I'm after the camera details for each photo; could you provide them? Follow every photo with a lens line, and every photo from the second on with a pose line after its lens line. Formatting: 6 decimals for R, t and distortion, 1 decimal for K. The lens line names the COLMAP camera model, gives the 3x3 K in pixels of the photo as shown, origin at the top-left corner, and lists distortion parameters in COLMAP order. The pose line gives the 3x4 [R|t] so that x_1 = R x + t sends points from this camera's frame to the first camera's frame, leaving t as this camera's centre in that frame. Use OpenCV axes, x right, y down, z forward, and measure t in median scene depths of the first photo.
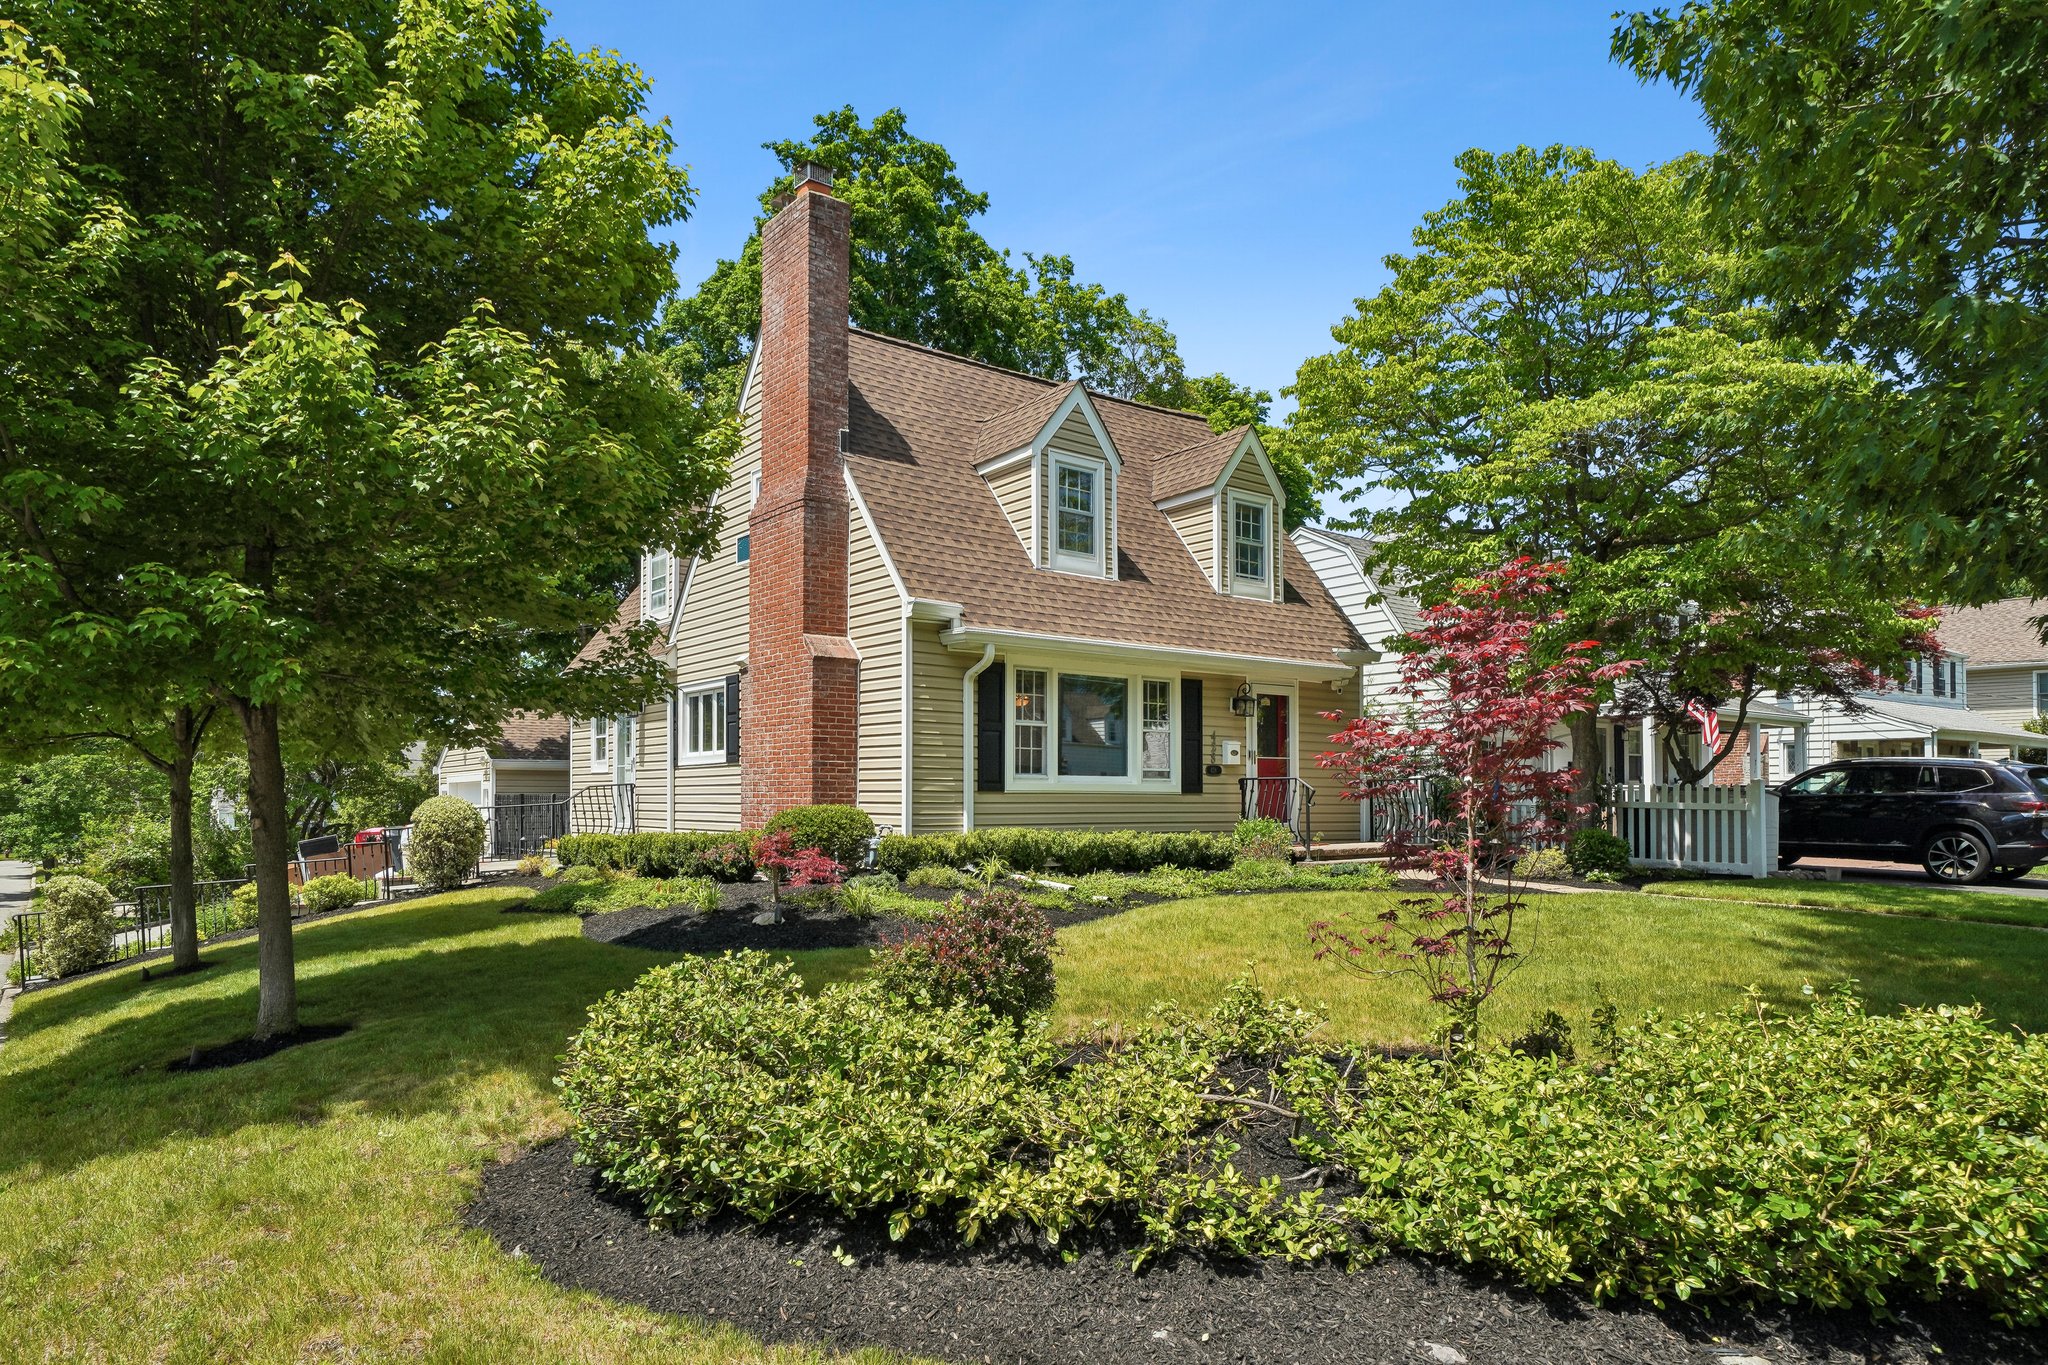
lens RADIAL K [[1238.8, 0, 986.2], [0, 1238.8, 779.8], [0, 0, 1]] dist [-0.019060, 0.000565]
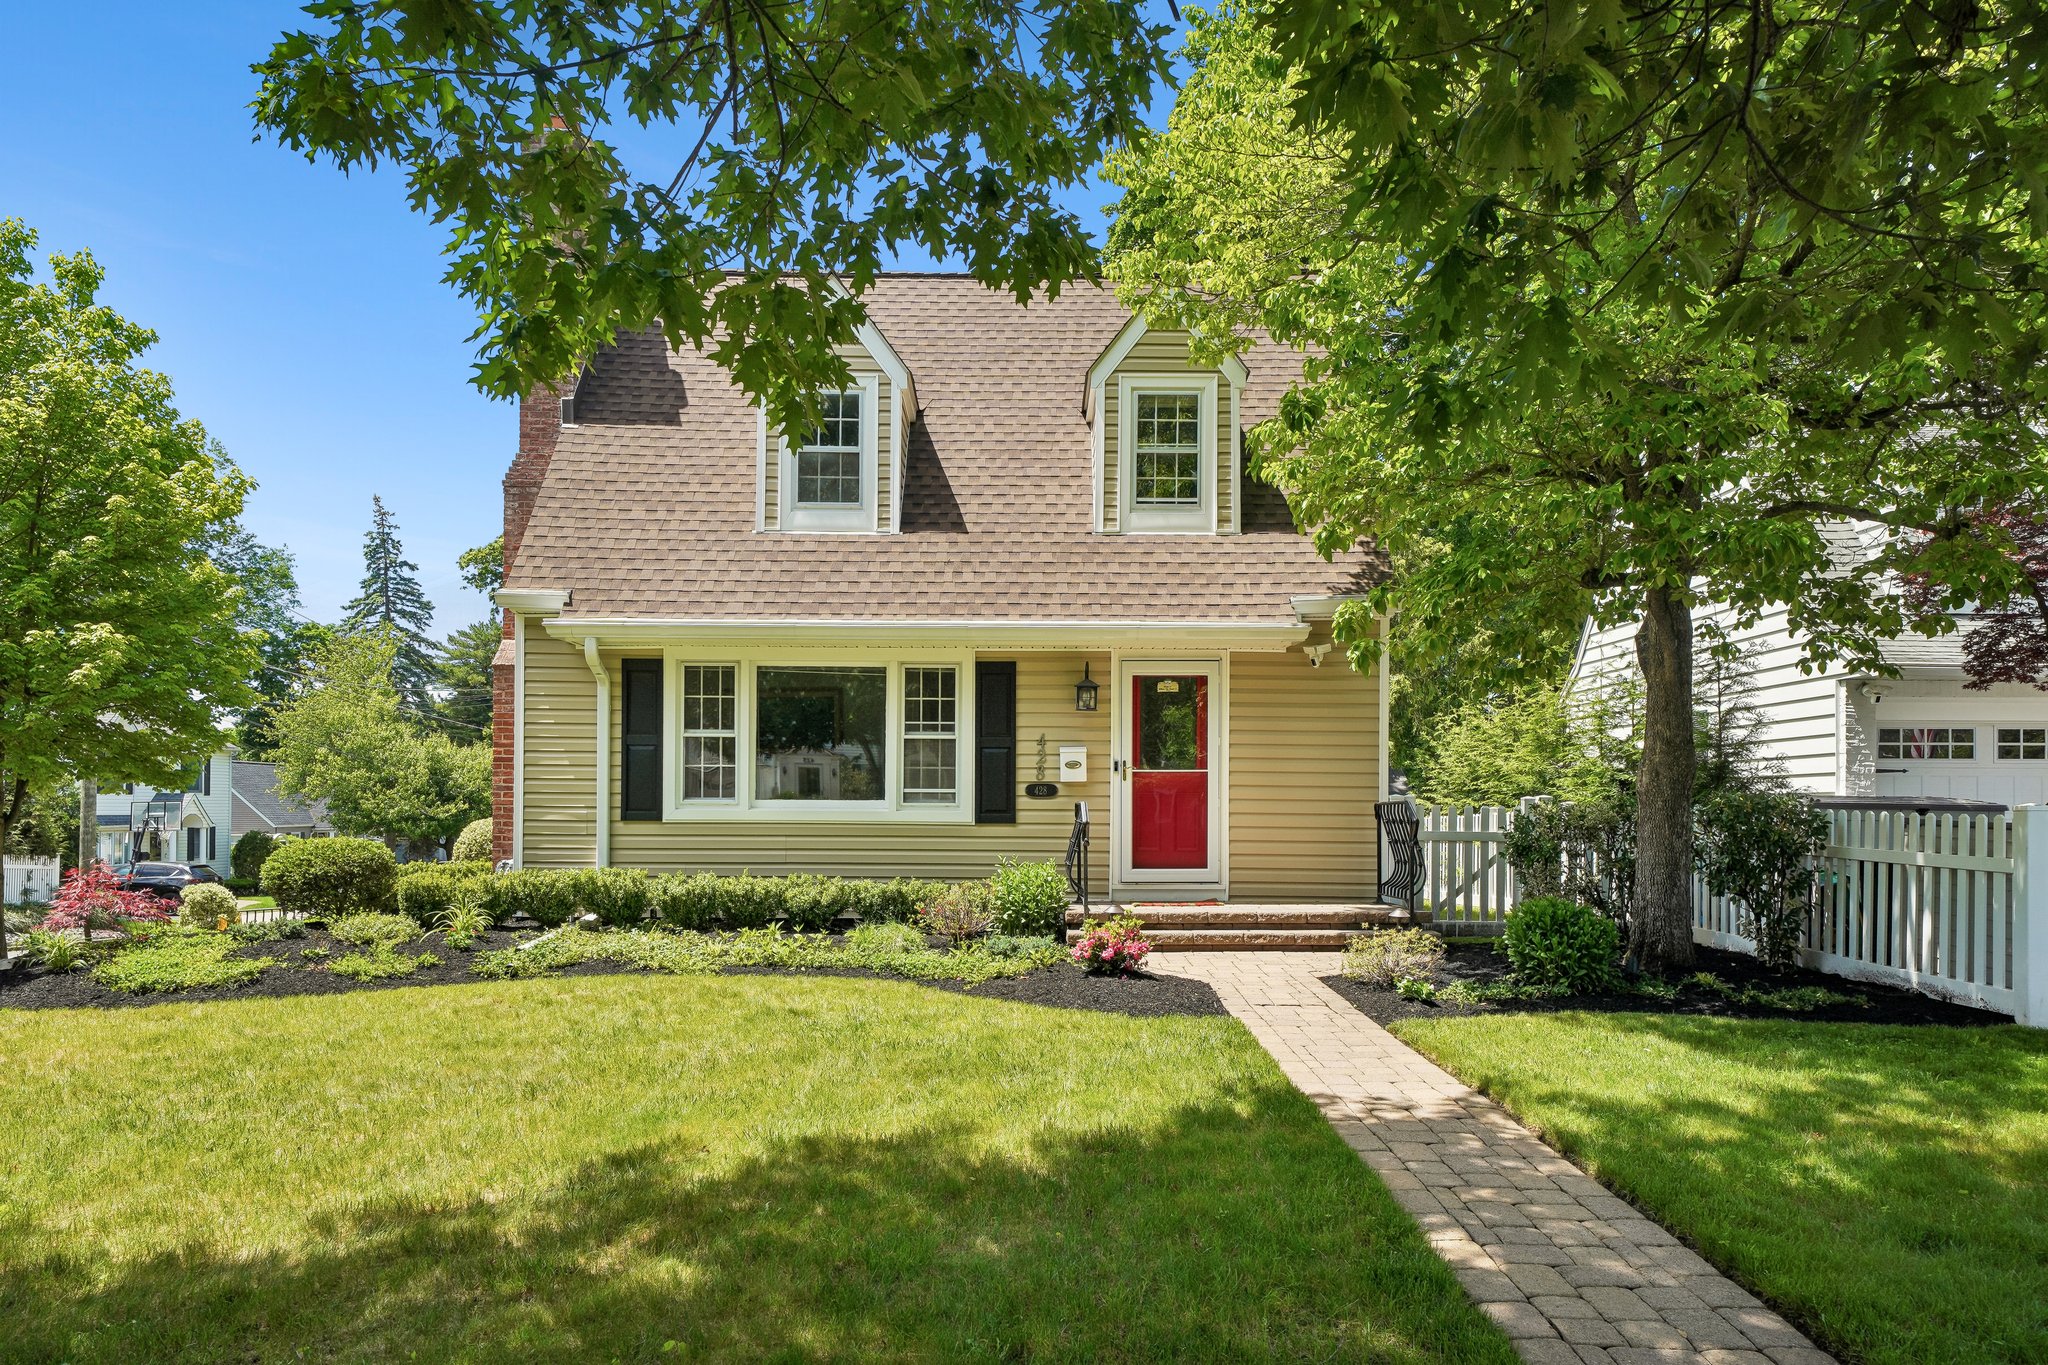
lens RADIAL K [[1323.6, 0, 1031.1], [0, 1323.6, 808.6], [0, 0, 1]] dist [0.040124, -0.003025]
pose [[0.804529, -0.002699, -0.593907, 0.622650], [0.004938, 0.999986, 0.002145, 0.000925], [0.593893, -0.004658, 0.804531, 0.402521]]
